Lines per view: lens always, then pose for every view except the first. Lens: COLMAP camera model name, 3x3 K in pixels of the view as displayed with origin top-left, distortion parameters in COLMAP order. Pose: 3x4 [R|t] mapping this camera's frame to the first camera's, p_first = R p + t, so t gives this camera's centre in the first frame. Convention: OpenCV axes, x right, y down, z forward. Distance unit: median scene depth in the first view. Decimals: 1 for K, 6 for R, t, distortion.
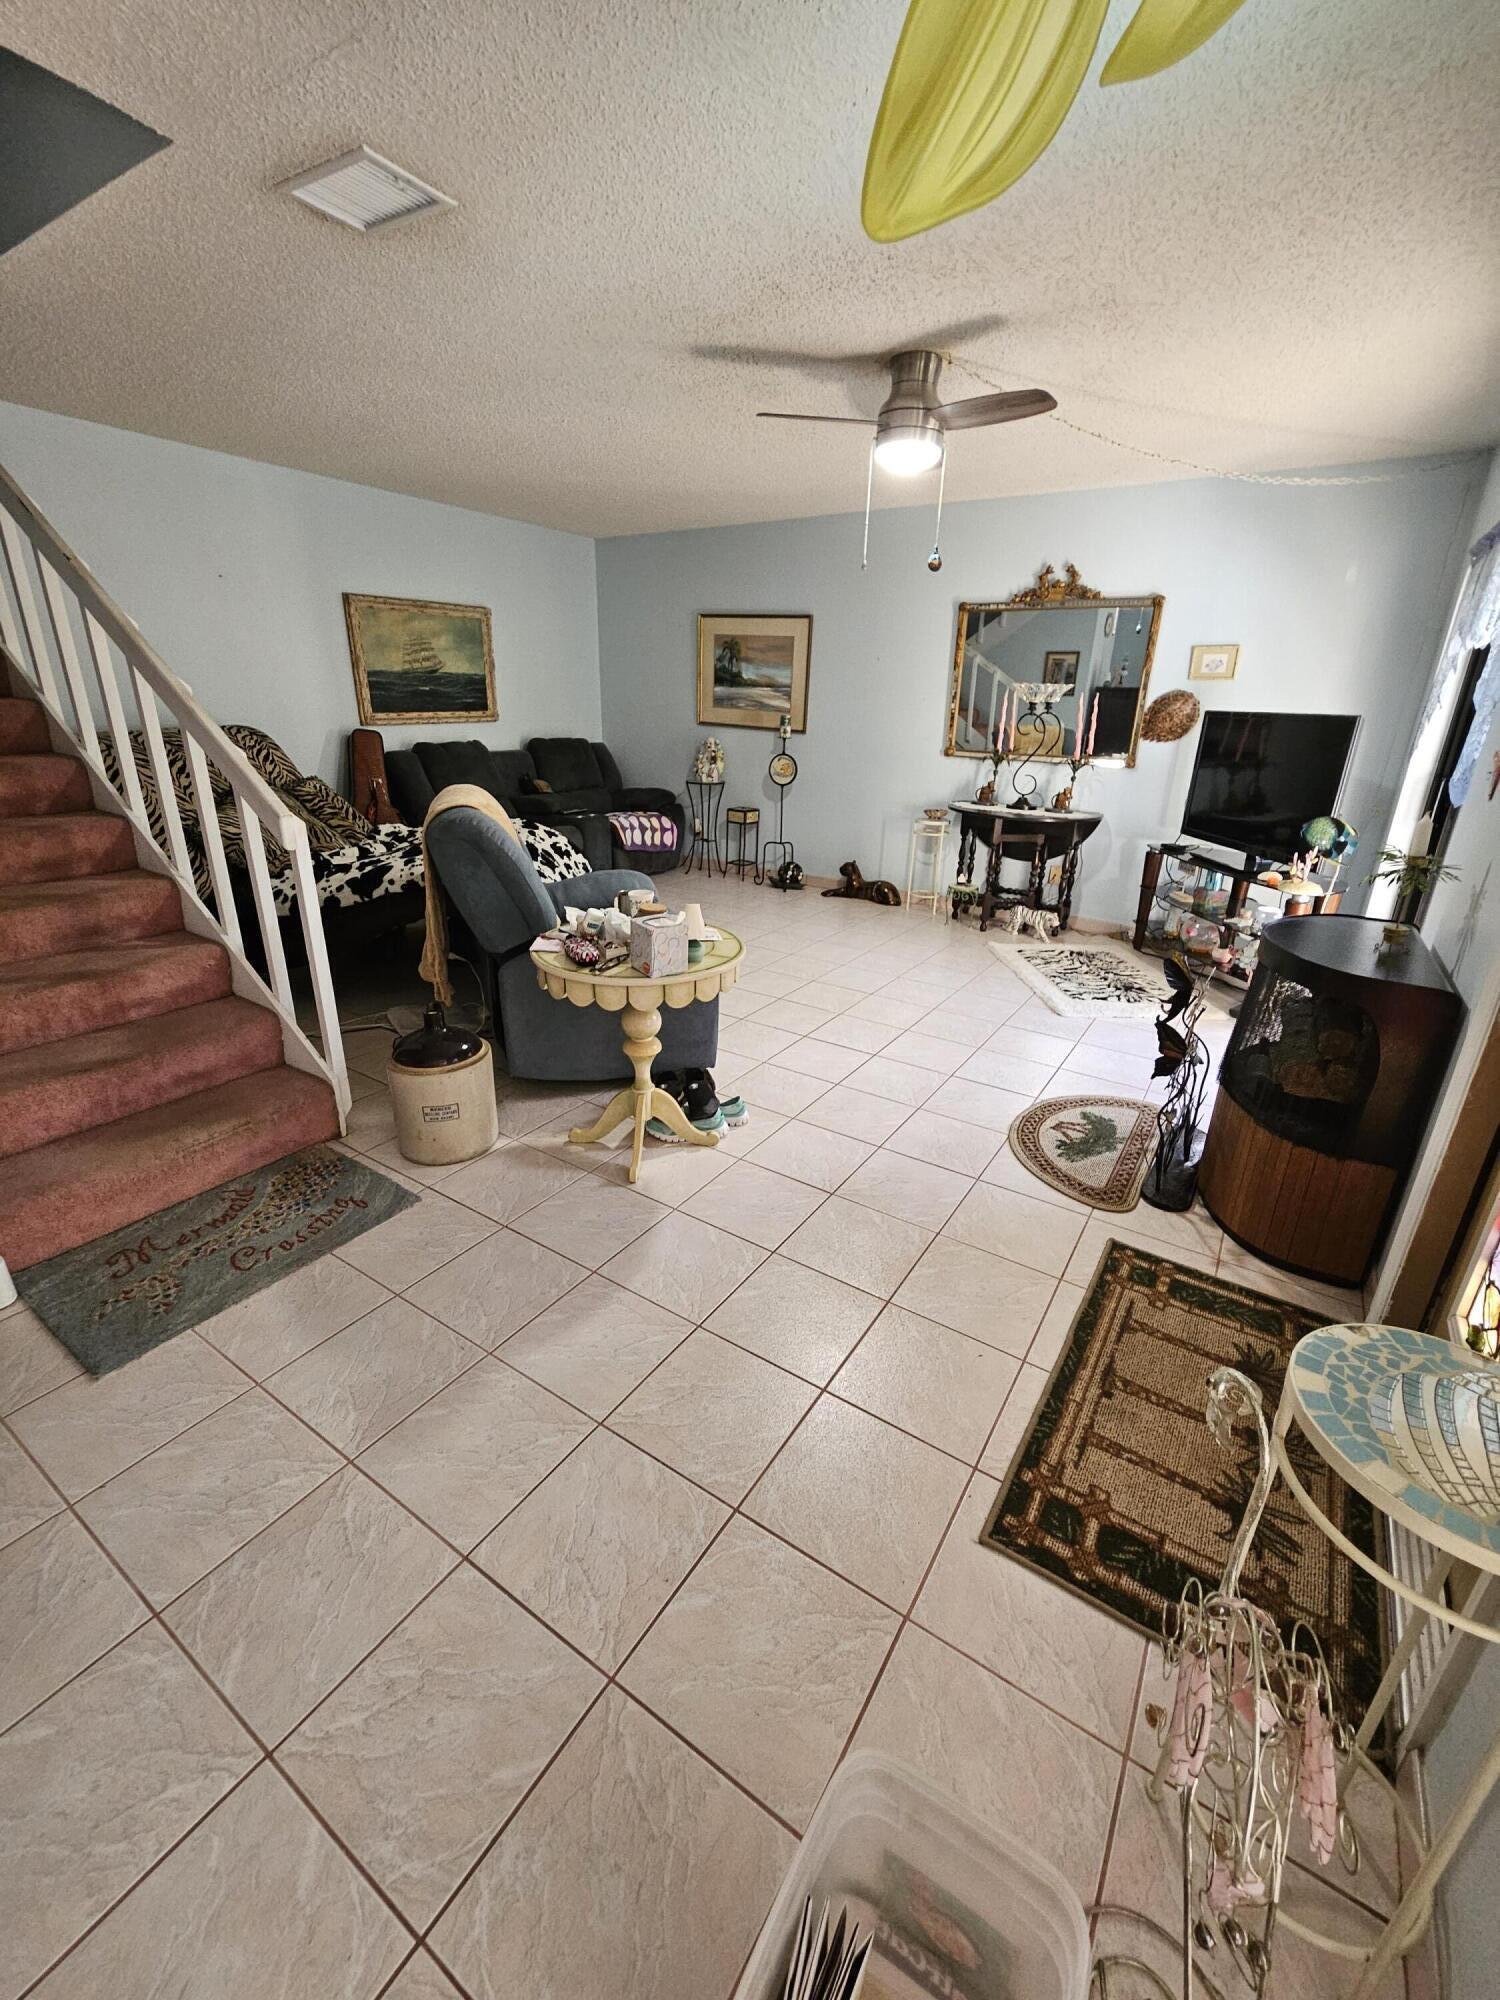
lens RADIAL K [[819.9, 0, 752.6], [0, 819.9, 996.9], [0, 0, 1]] dist [0.016337, 0.000068]
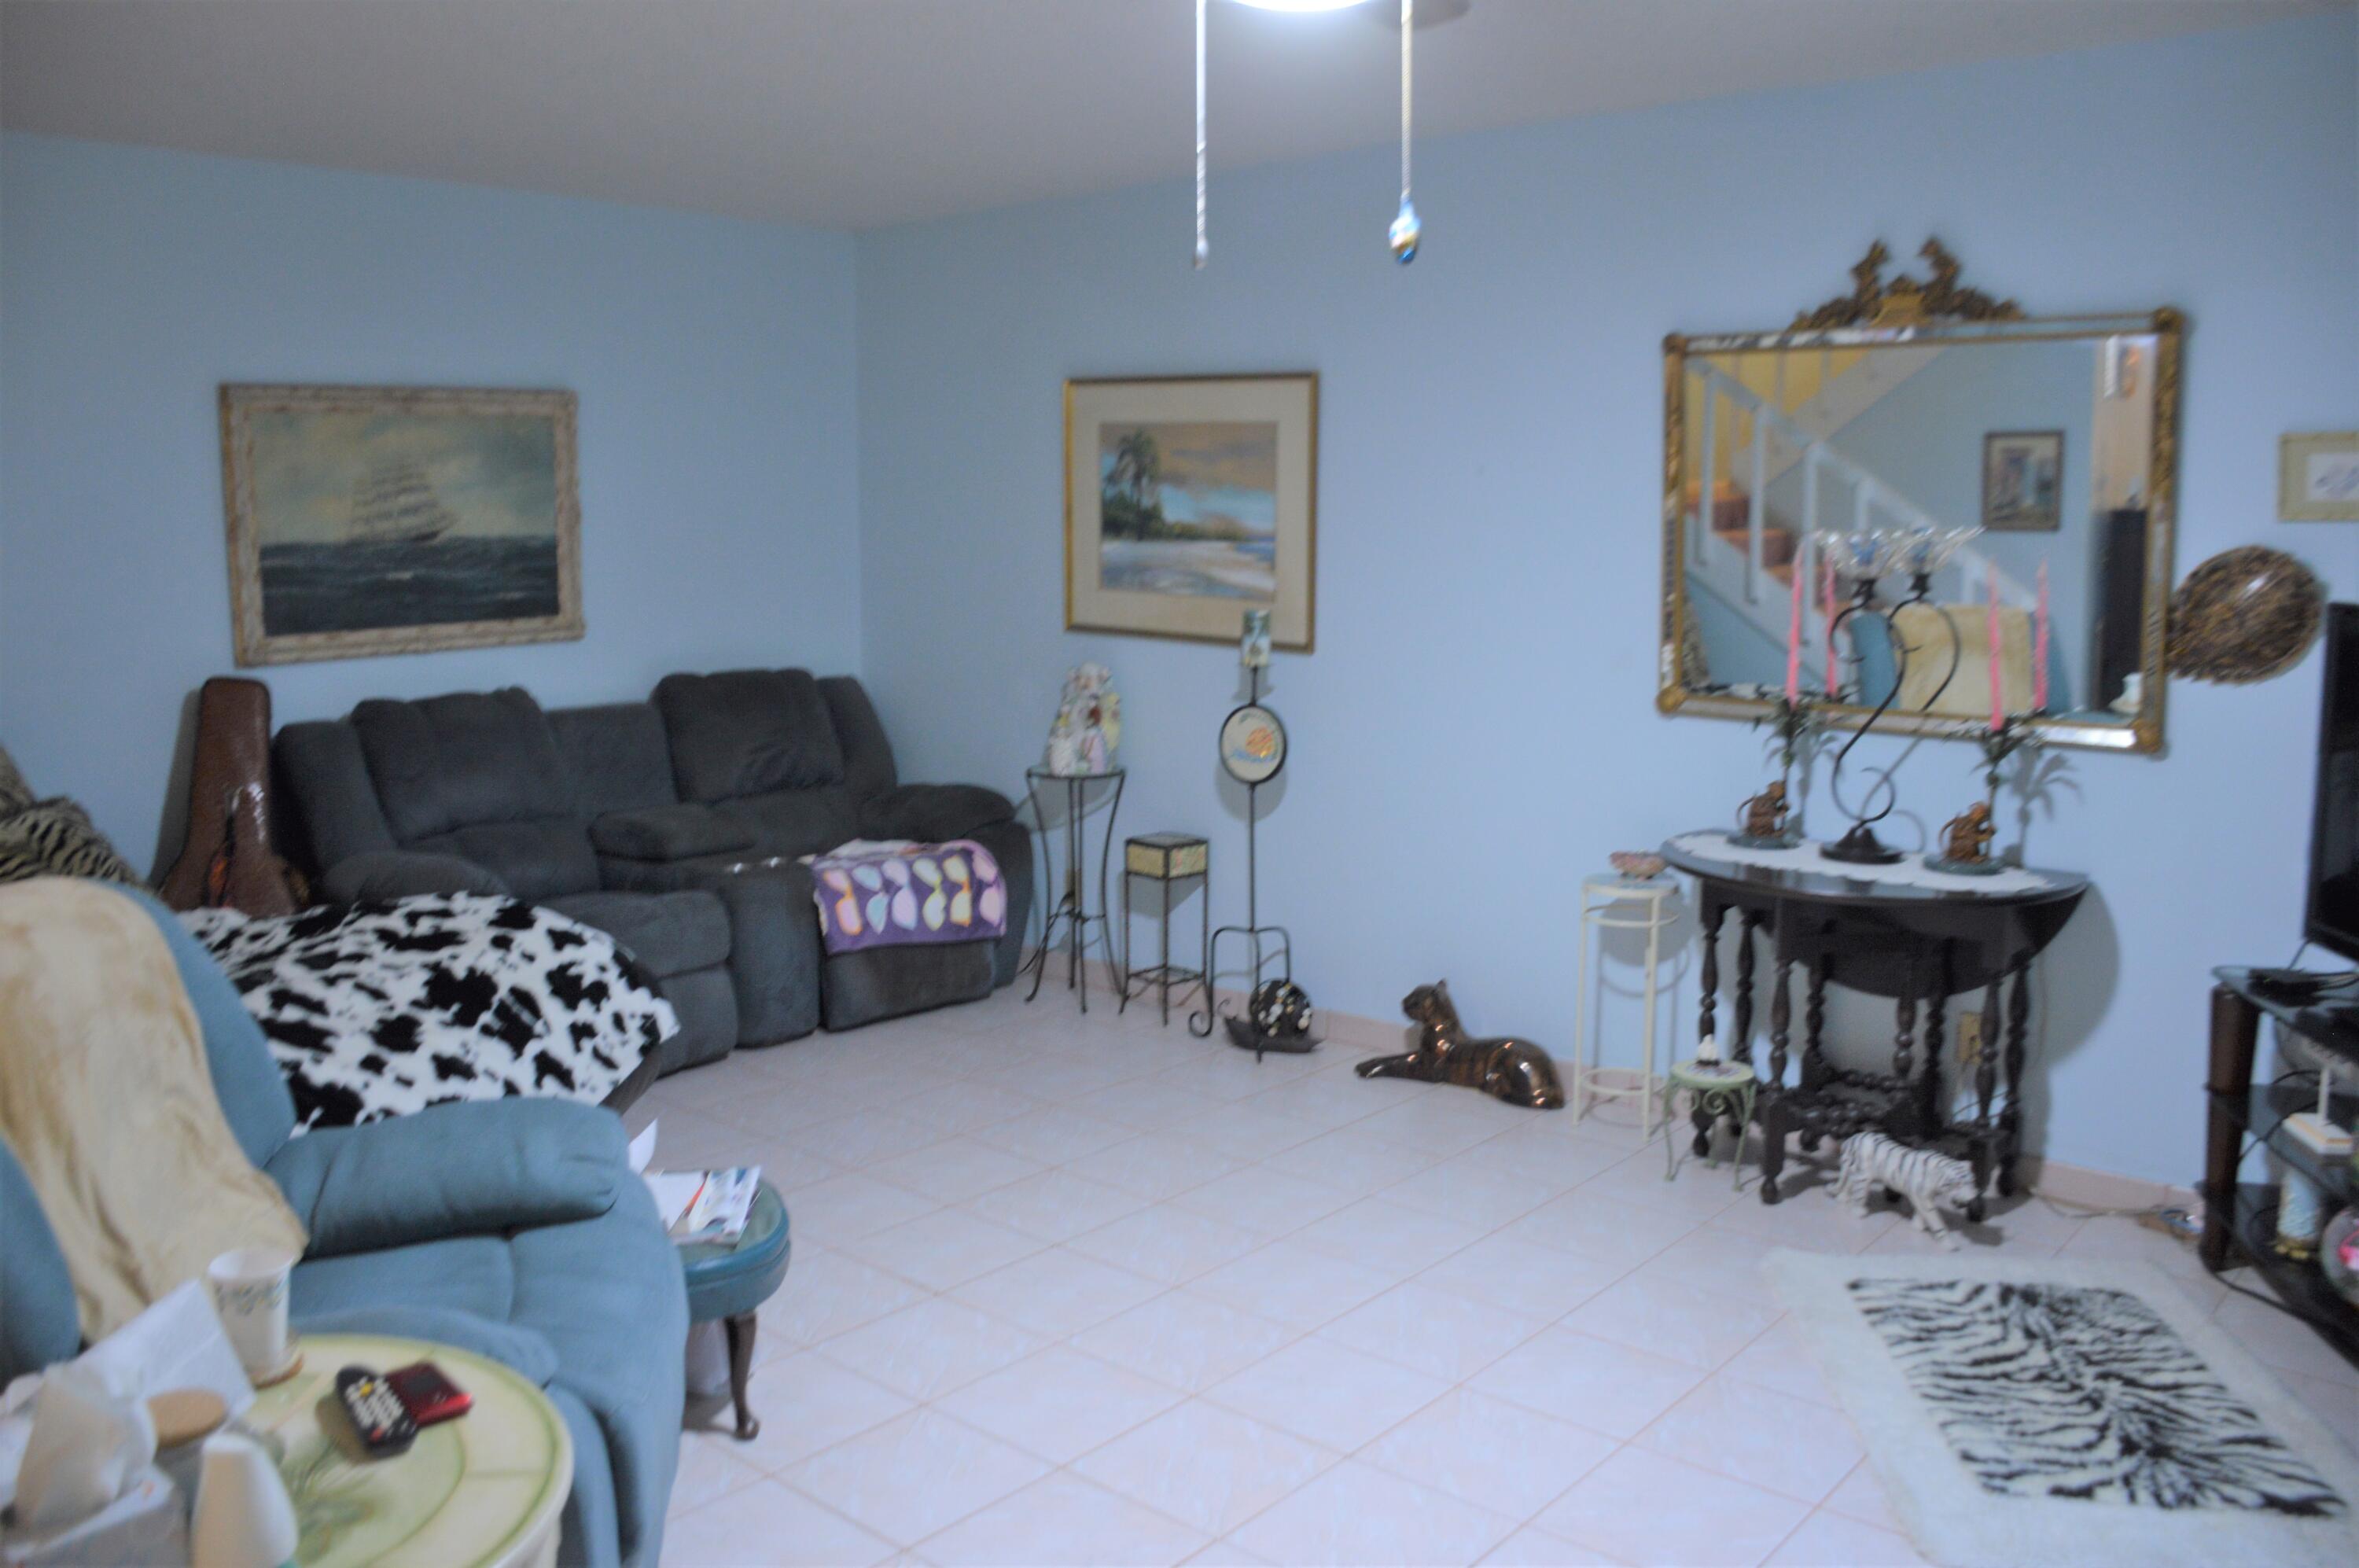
lens RADIAL K [[1877.7, 0, 1179.3], [0, 1877.7, 784.4], [0, 0, 1]] dist [-0.109171, 0.016250]
pose [[0.990621, -0.009349, -0.136321, 0.124348], [-0.019526, 0.977731, -0.208952, -0.075606], [0.135238, 0.209654, 0.968378, 0.151819]]
